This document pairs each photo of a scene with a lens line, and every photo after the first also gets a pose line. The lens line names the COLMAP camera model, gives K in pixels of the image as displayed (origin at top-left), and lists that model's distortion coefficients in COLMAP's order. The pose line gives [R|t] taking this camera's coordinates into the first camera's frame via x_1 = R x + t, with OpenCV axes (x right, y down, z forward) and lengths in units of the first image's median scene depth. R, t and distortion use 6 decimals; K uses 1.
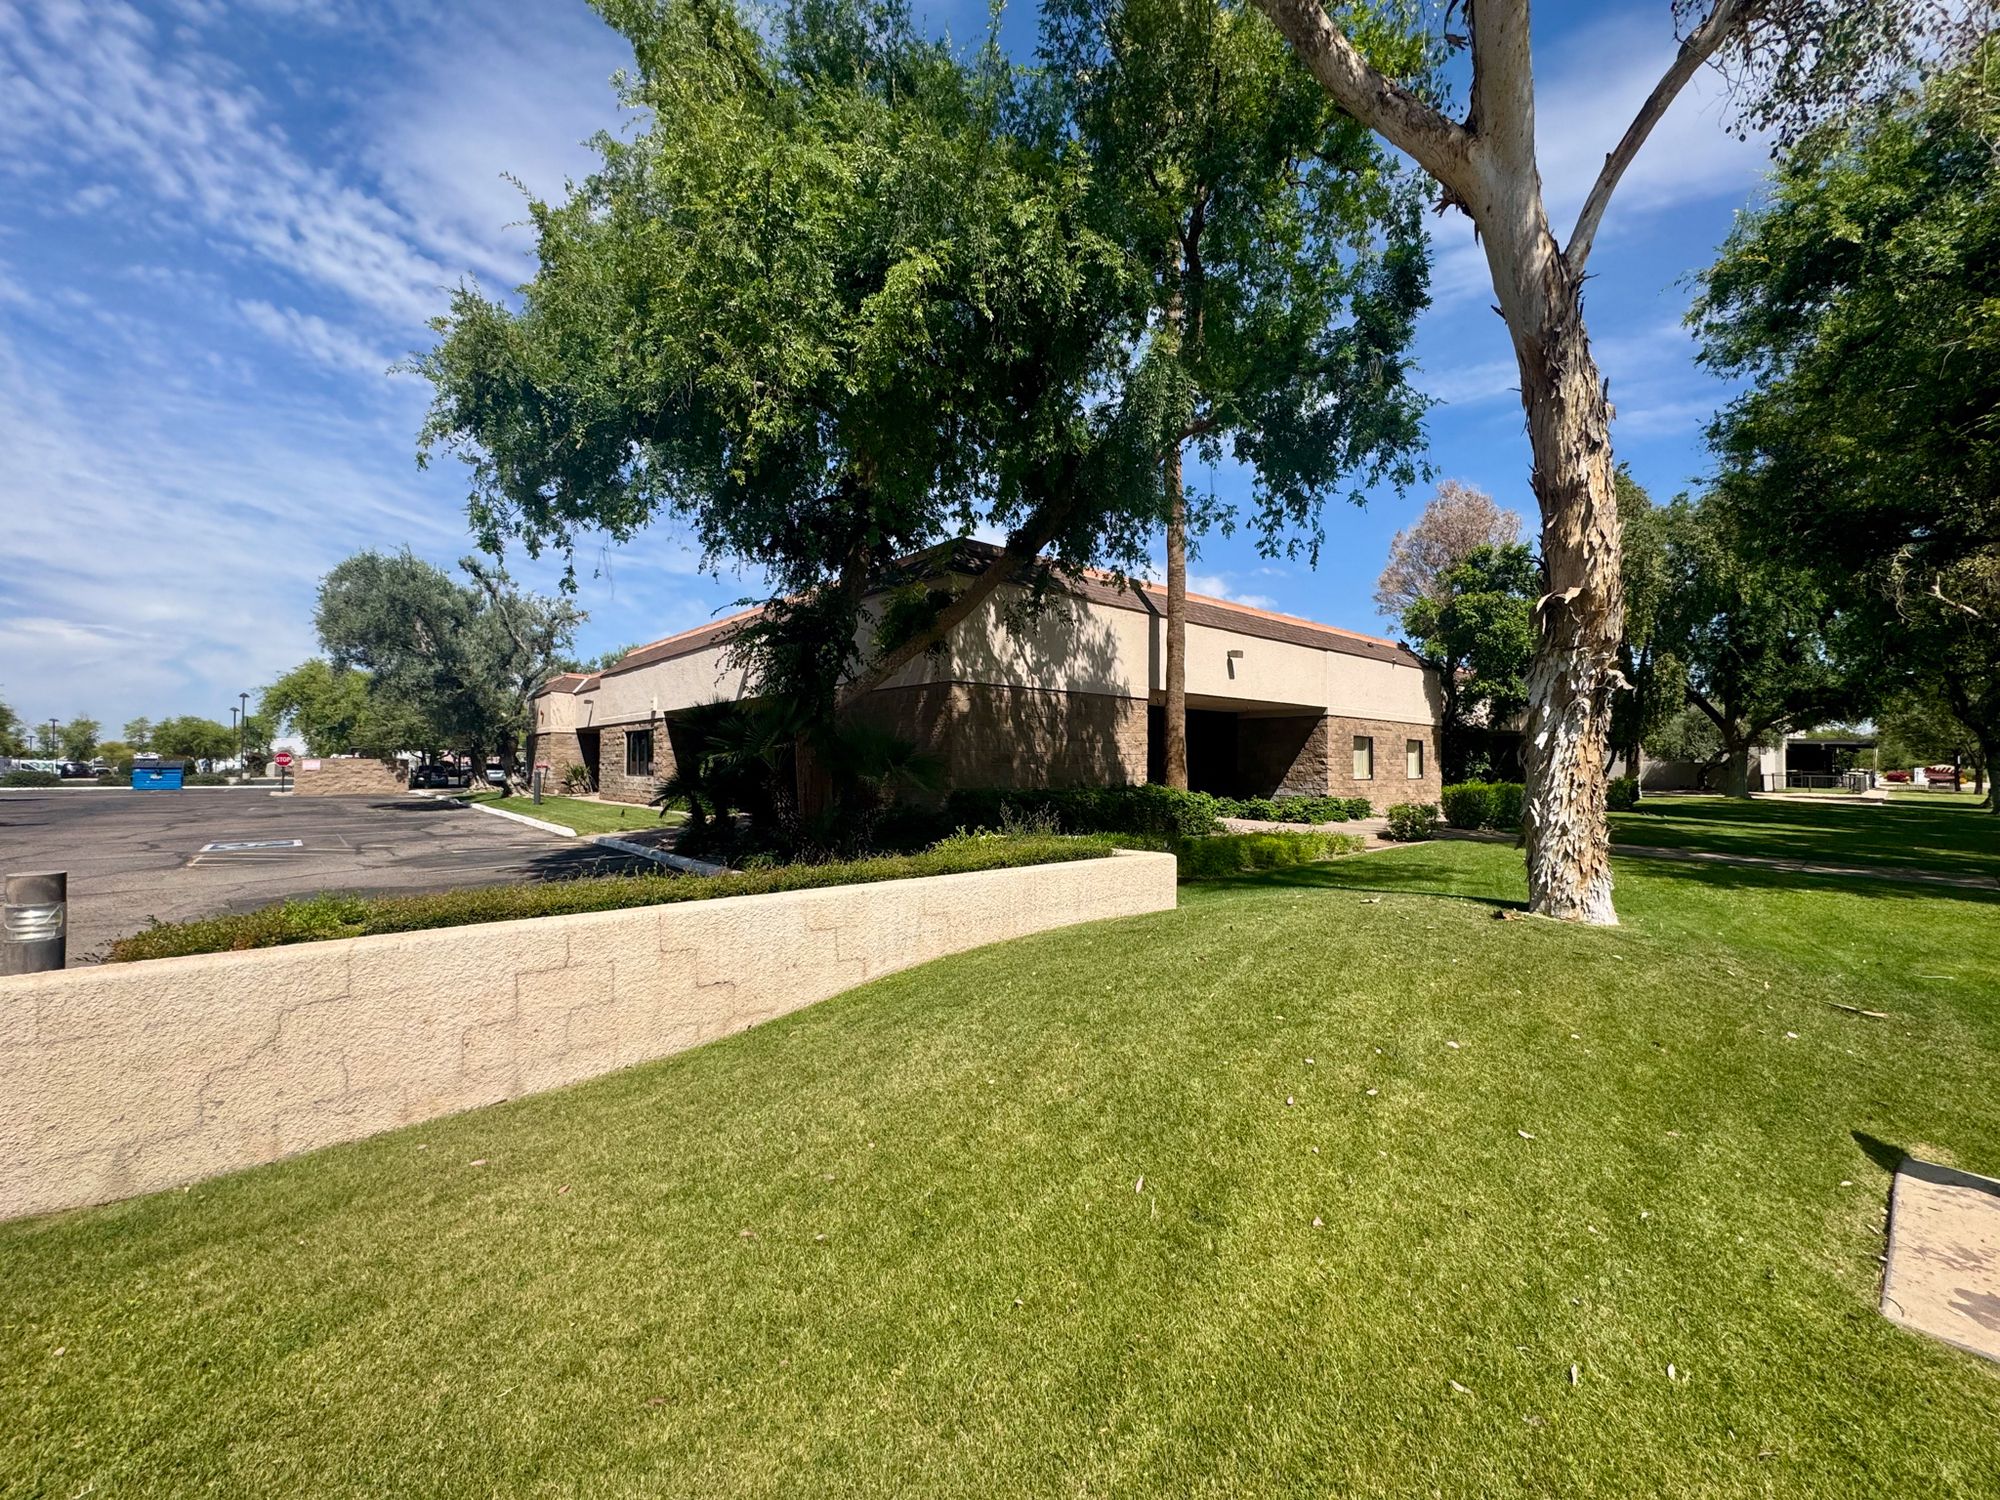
lens RADIAL K [[807.8, 0, 993.4], [0, 807.8, 758.5], [0, 0, 1]] dist [0.011860, 0.000189]
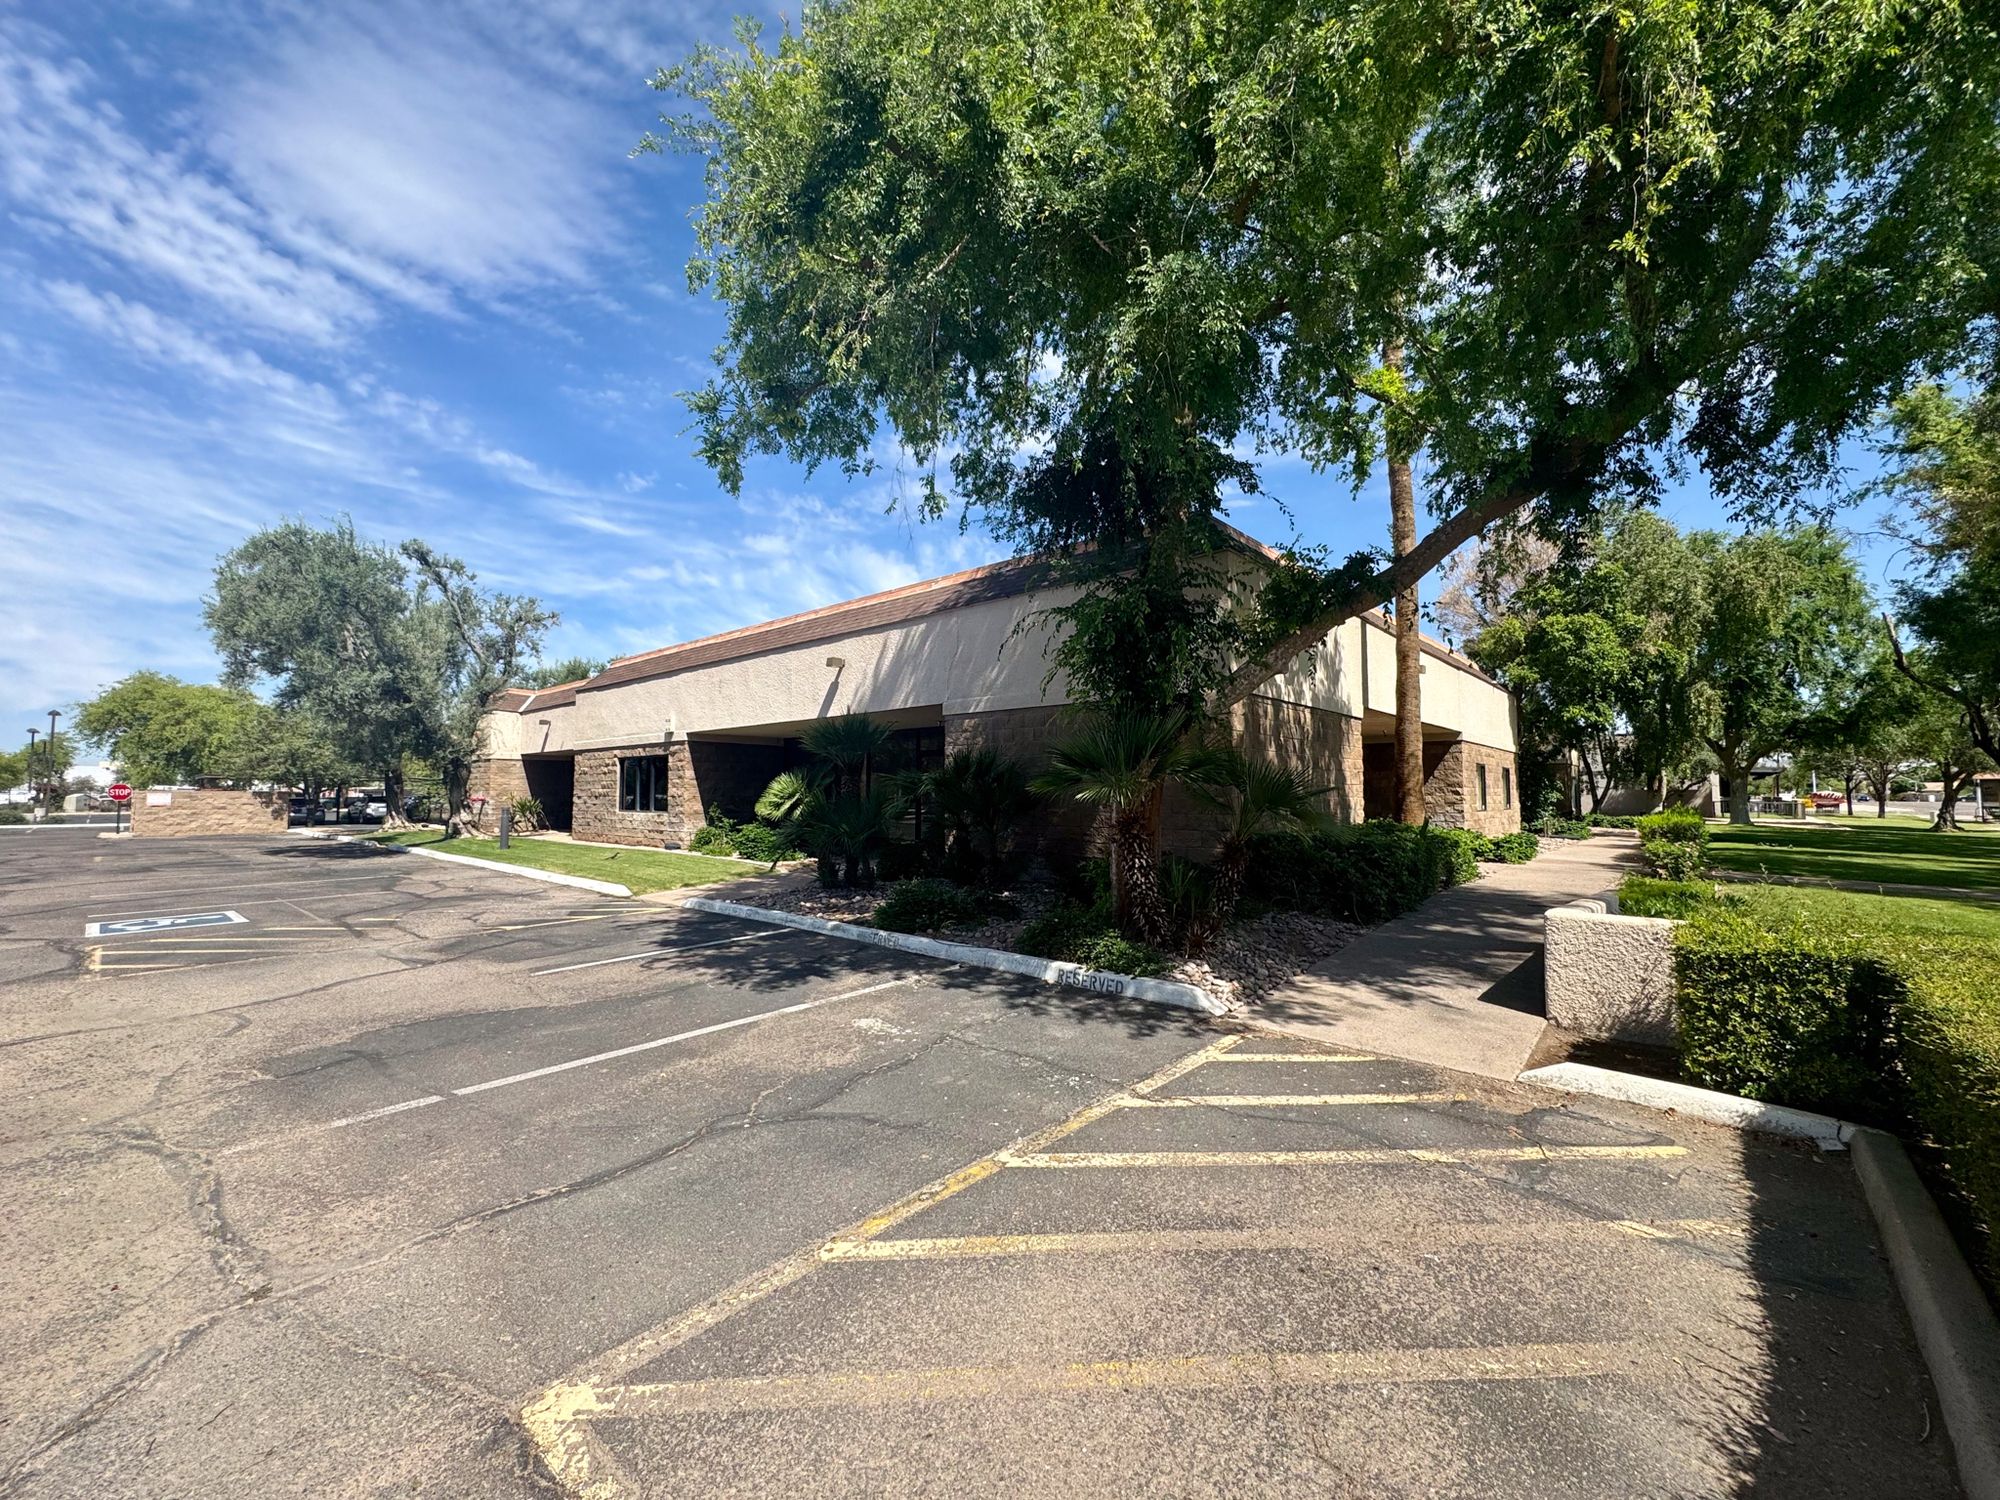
lens RADIAL K [[795.8, 0, 997.5], [0, 795.8, 743.1], [0, 0, 1]] dist [0.000060, 0.000957]
pose [[0.989705, 0.003943, 0.143068, -0.127518], [0.003602, 0.998618, -0.052439, -0.002890], [-0.143077, 0.052414, 0.988323, 0.101249]]
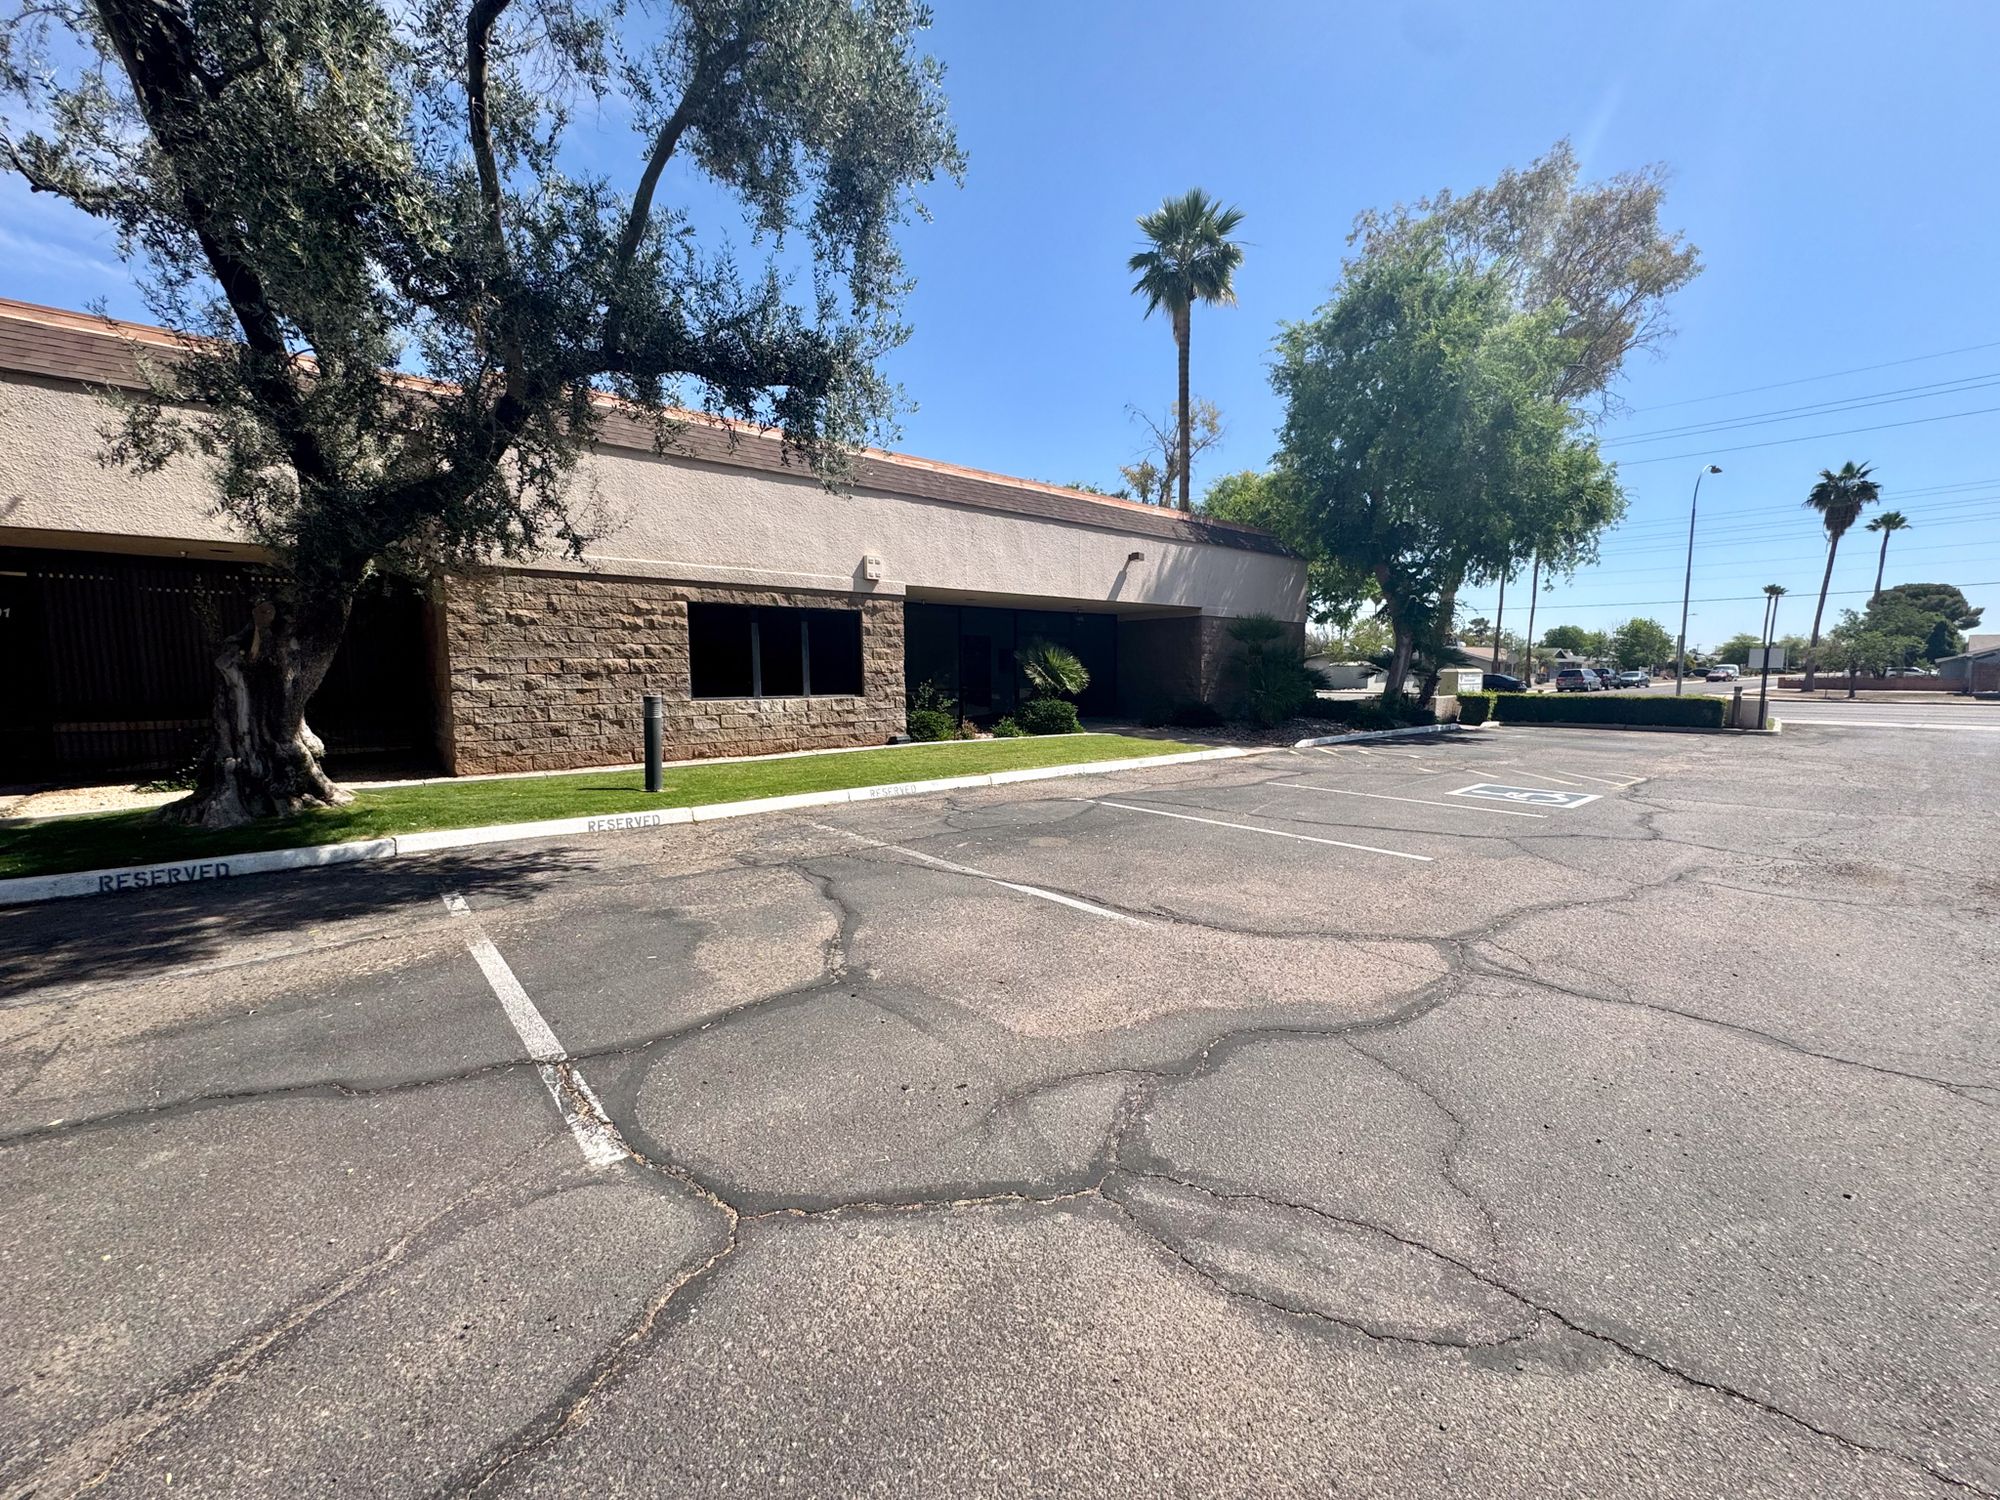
lens RADIAL K [[795.8, 0, 997.5], [0, 795.8, 743.1], [0, 0, 1]] dist [0.000060, 0.000957]
pose [[-0.003481, -0.088385, 0.996080, -0.597768], [0.000402, 0.996086, 0.088386, 0.003587], [-0.999994, 0.000708, -0.003432, 0.557829]]
